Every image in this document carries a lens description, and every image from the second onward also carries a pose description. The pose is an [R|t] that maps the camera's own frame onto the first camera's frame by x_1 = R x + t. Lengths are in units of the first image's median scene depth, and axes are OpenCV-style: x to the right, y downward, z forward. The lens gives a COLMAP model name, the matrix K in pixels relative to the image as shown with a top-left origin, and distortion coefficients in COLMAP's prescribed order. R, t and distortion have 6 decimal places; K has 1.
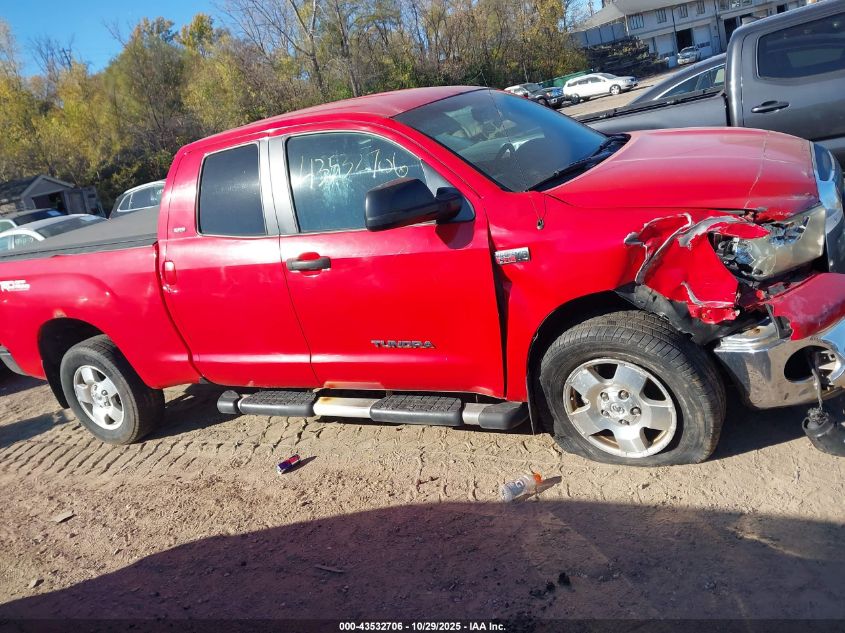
lens RADIAL K [[648.1, 0, 422.5], [0, 648.1, 316.5], [0, 0, 1]] dist [0.009899, -0.005113]
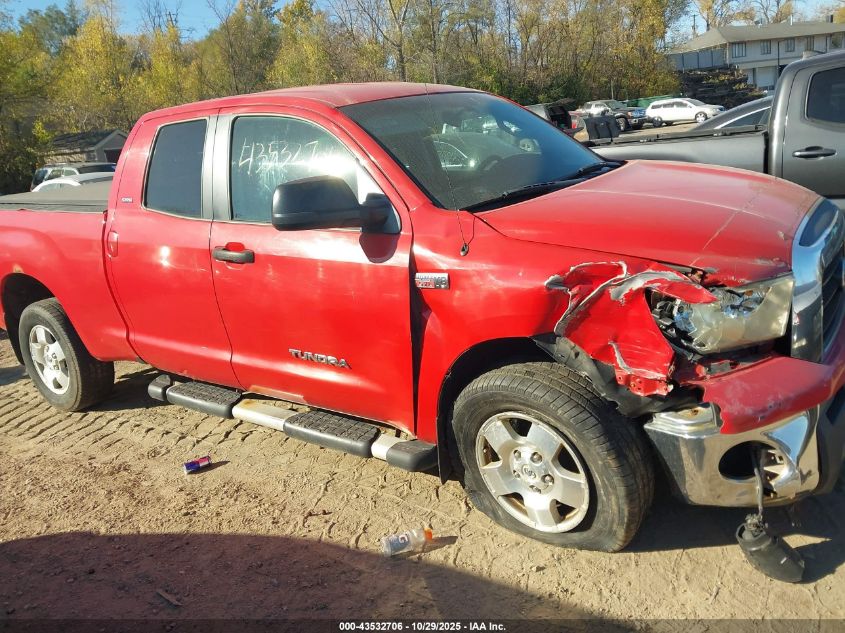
lens RADIAL K [[648.1, 0, 422.5], [0, 648.1, 316.5], [0, 0, 1]] dist [0.009899, -0.005113]
pose [[0.985178, 0.149664, -0.083819, 0.182213], [-0.149560, 0.988724, 0.007557, -0.044181], [0.084005, 0.005091, 0.996452, 0.113032]]
